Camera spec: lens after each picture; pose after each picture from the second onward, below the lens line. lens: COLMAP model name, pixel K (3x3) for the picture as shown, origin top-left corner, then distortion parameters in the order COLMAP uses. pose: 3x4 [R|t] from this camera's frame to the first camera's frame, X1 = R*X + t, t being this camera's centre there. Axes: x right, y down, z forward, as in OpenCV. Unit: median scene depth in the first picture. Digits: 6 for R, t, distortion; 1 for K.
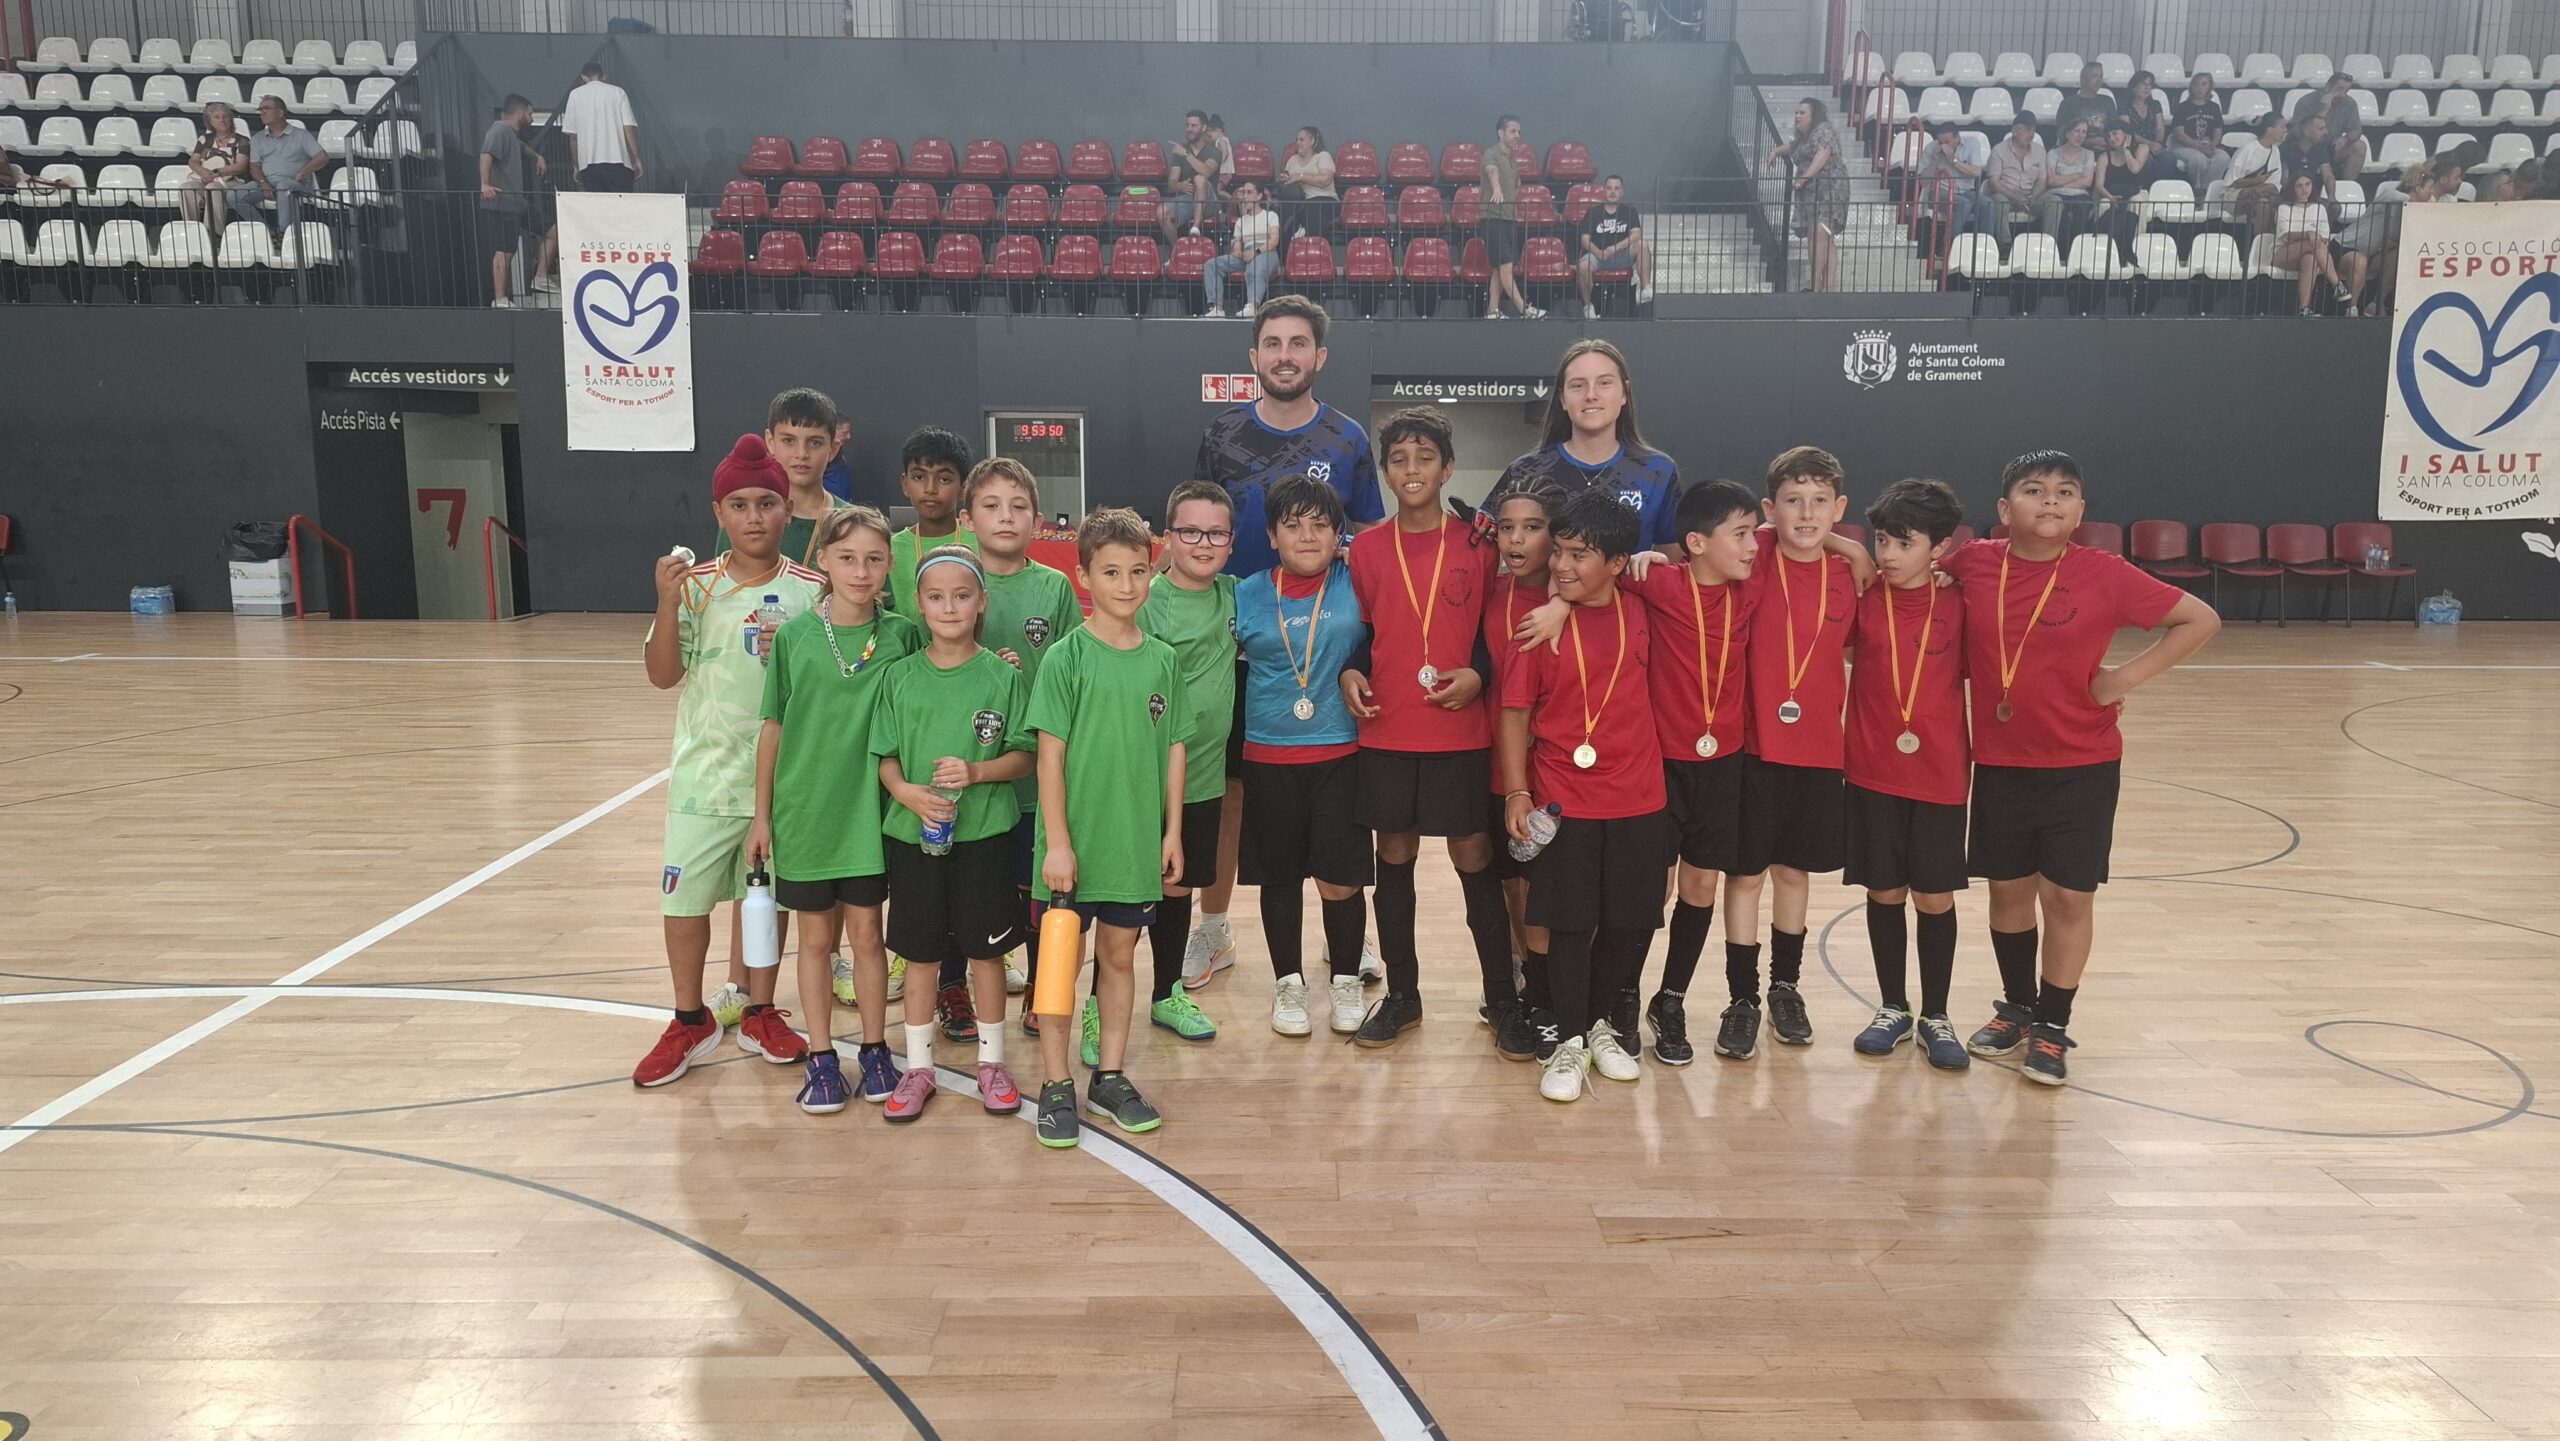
lens RADIAL K [[1805.4, 0, 1282.2], [0, 1805.4, 733.5], [0, 0, 1]] dist [0.101691, -0.119706]
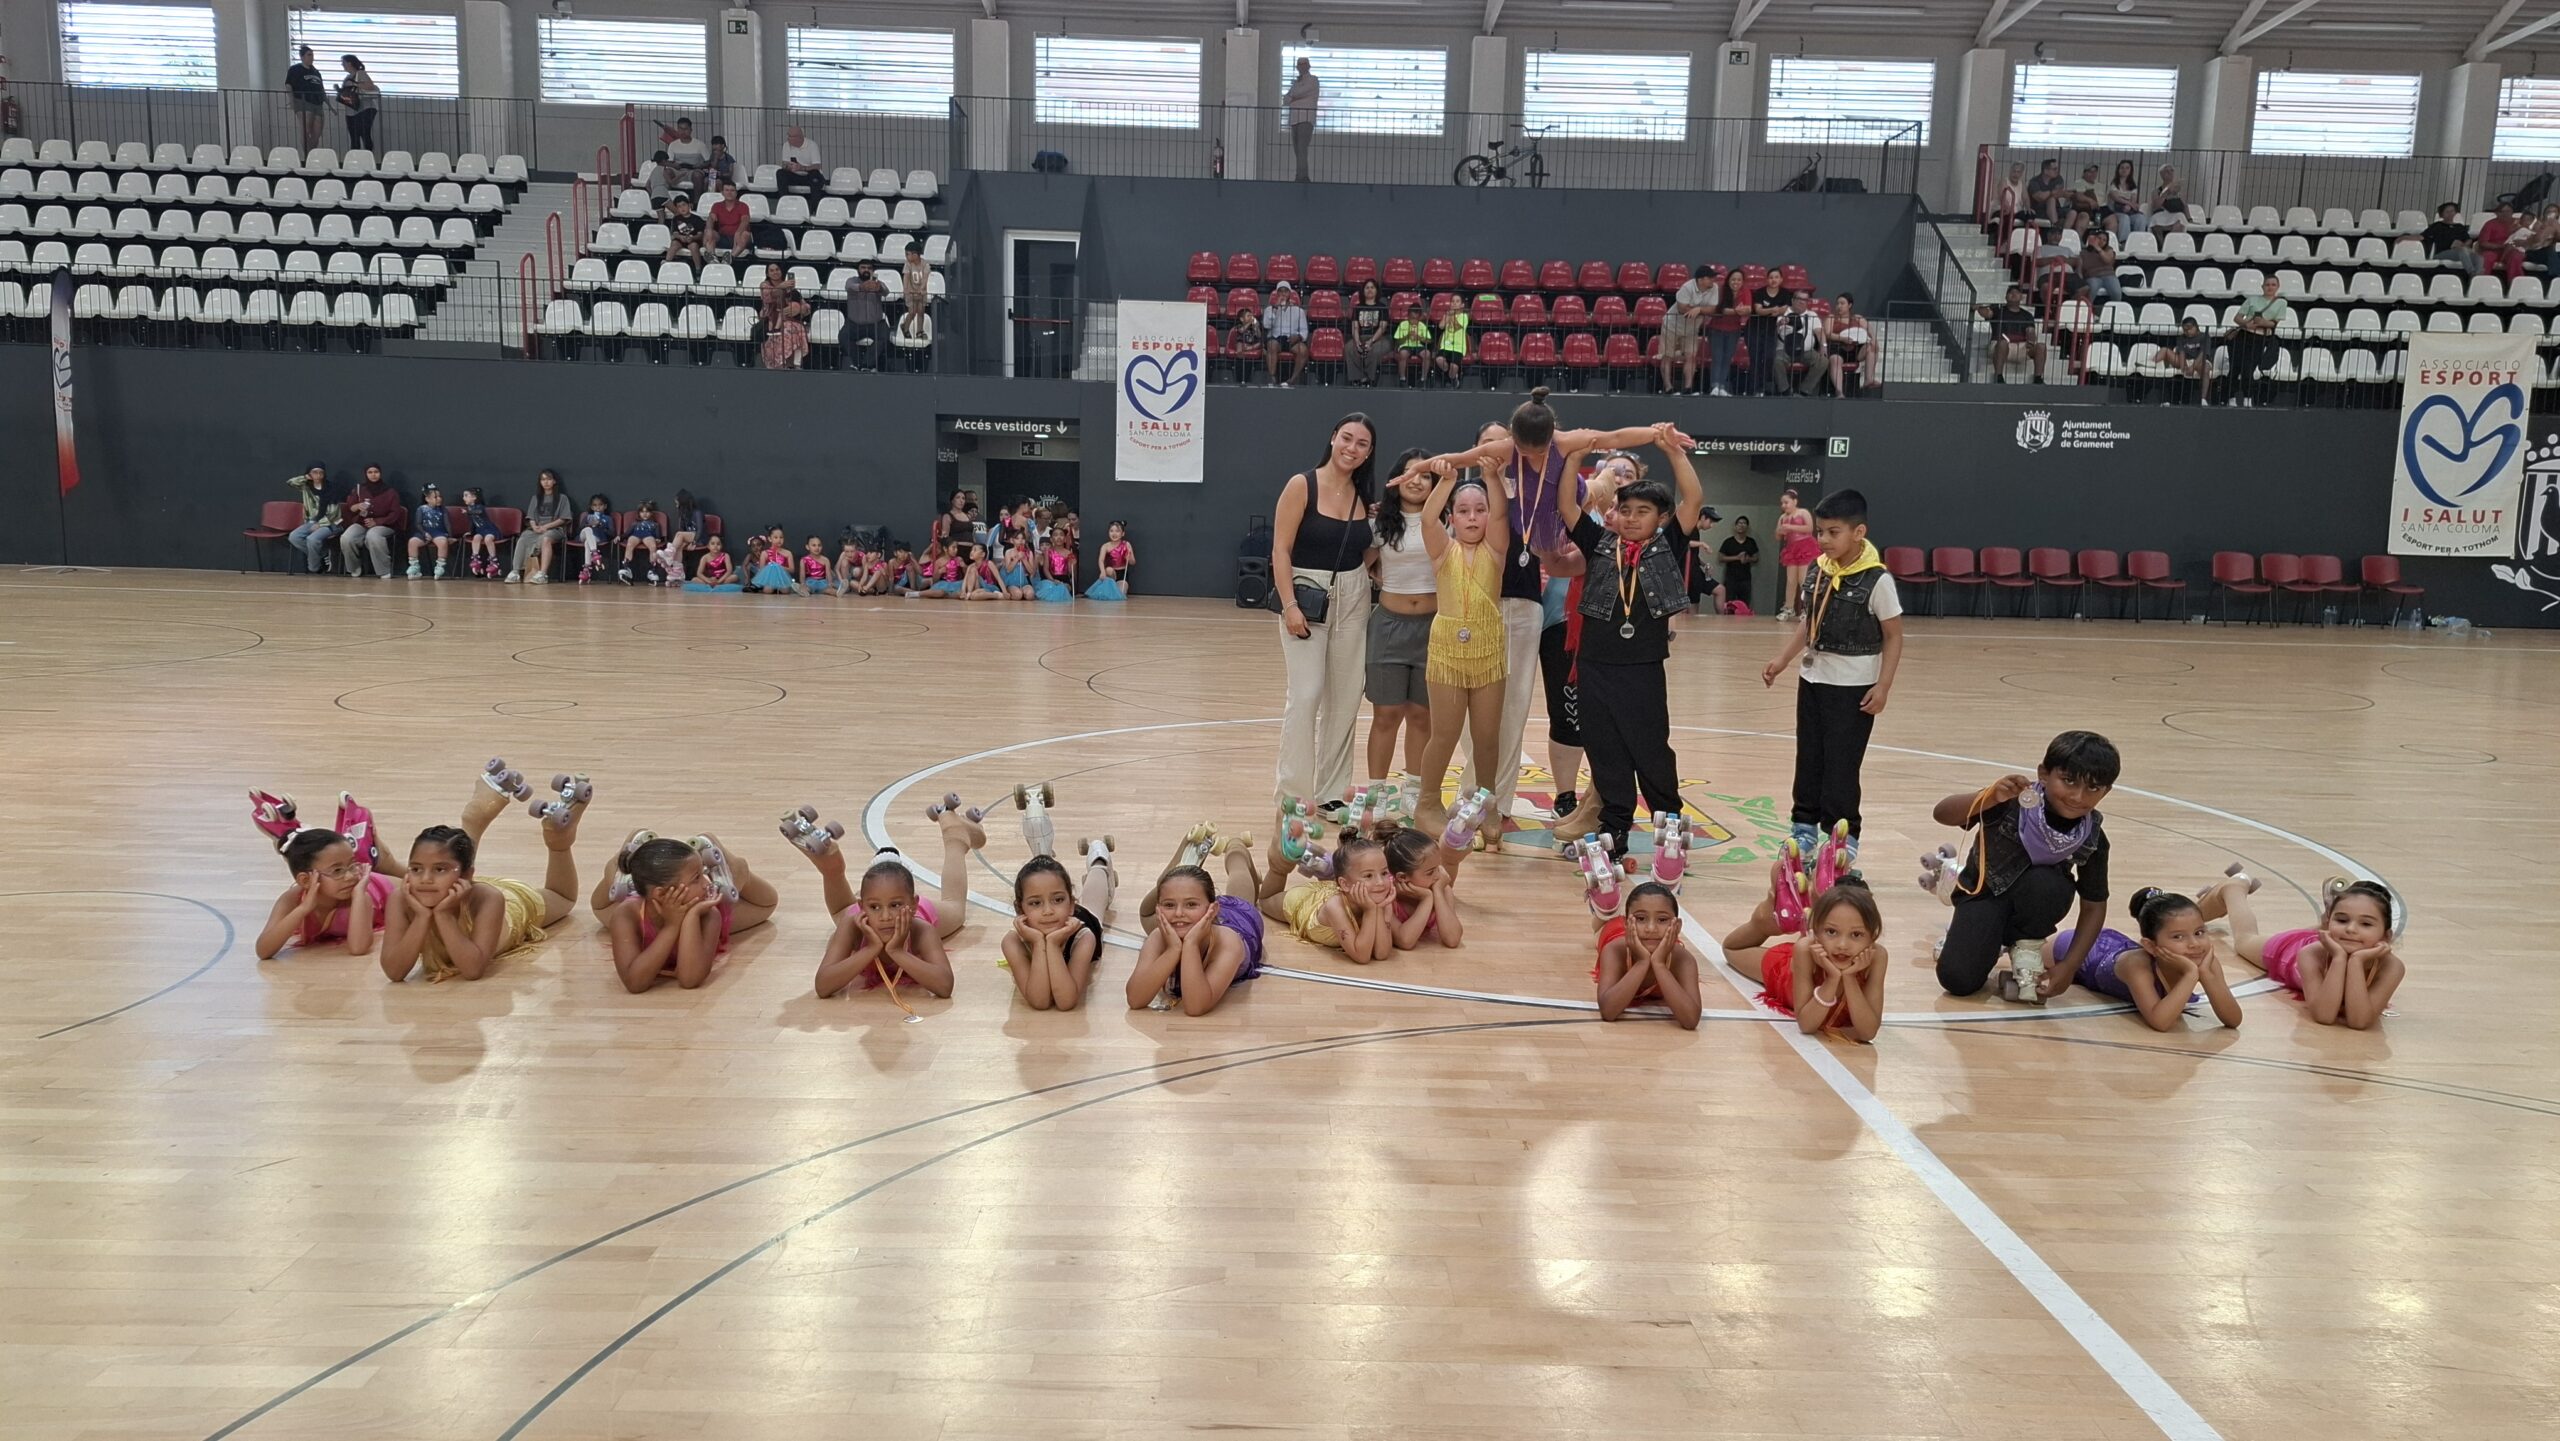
lens RADIAL K [[1744.4, 0, 1278.5], [0, 1744.4, 758.6], [0, 0, 1]] dist [0.112599, -0.142867]
pose [[0.999750, 0.020591, 0.008687, -0.266742], [-0.020571, 0.999786, -0.002366, 0.062369], [-0.008734, 0.002187, 0.999959, -0.361969]]
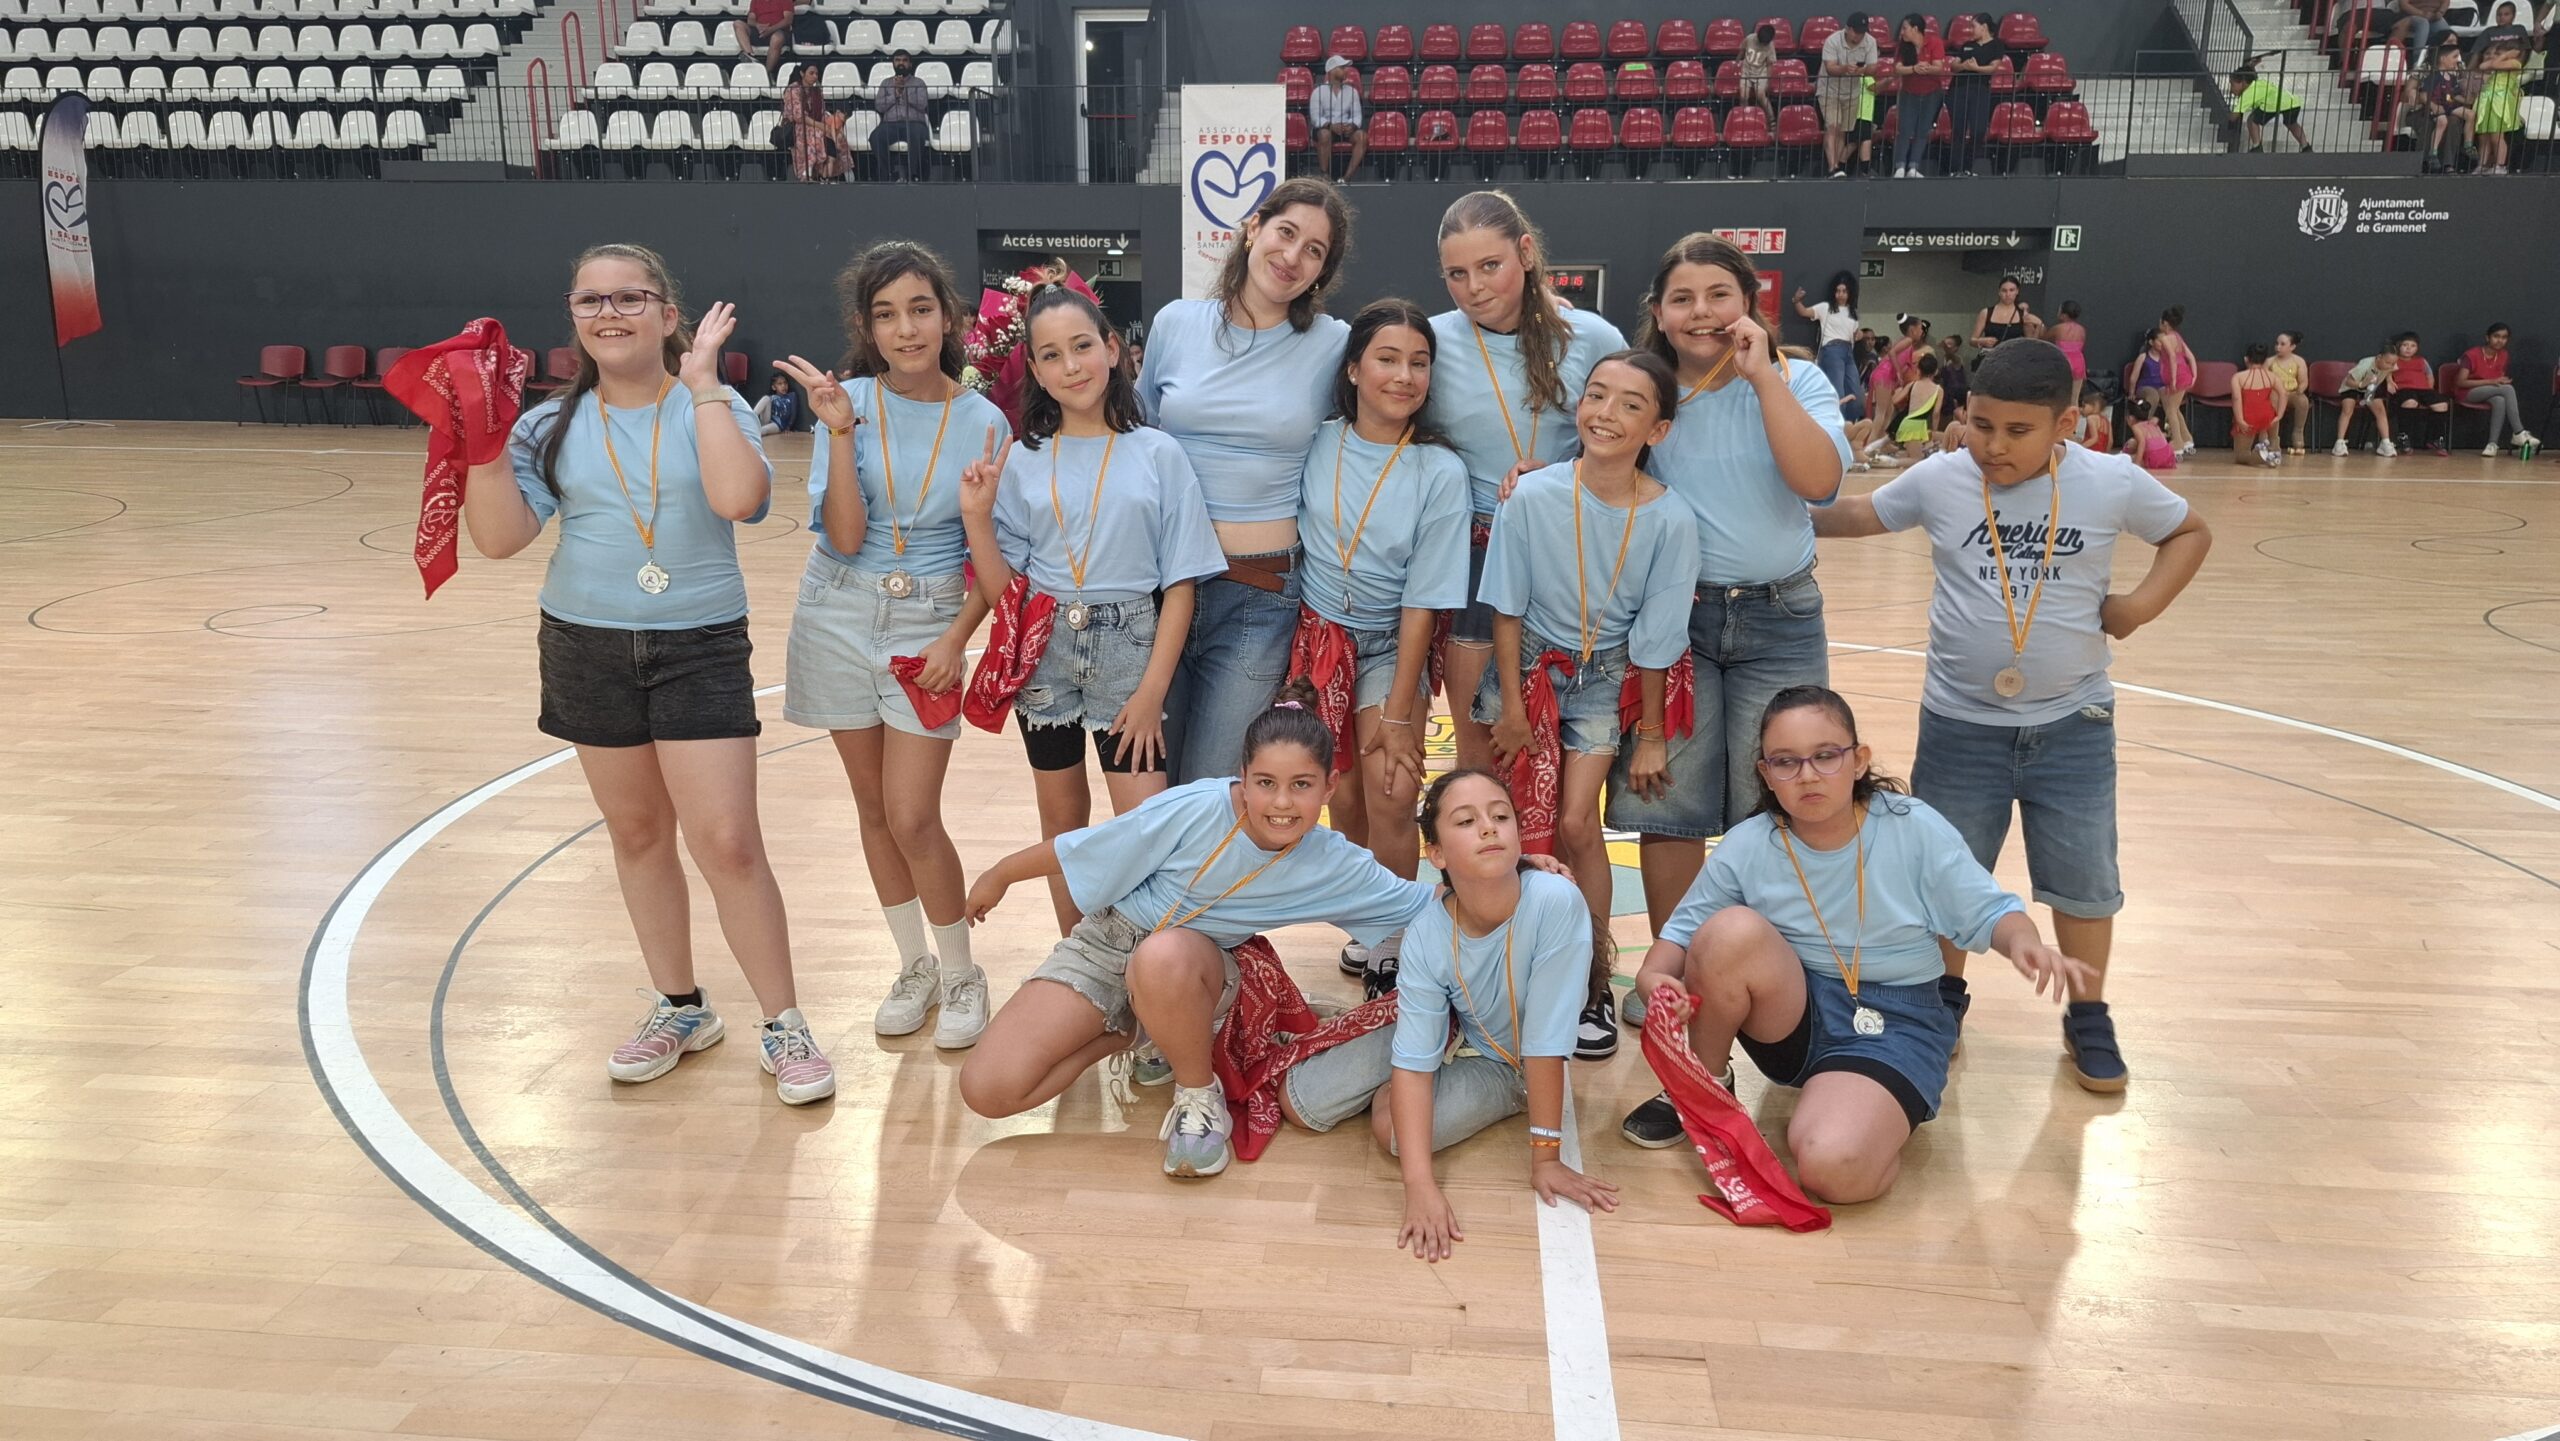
lens RADIAL K [[1745.3, 0, 1280.6], [0, 1745.3, 729.3], [0, 0, 1]] dist [0.111378, -0.152539]
pose [[0.993652, 0.025939, -0.109464, -0.185739], [-0.016818, 0.996371, 0.083438, 0.030674], [0.111231, -0.081068, 0.990483, -0.179240]]
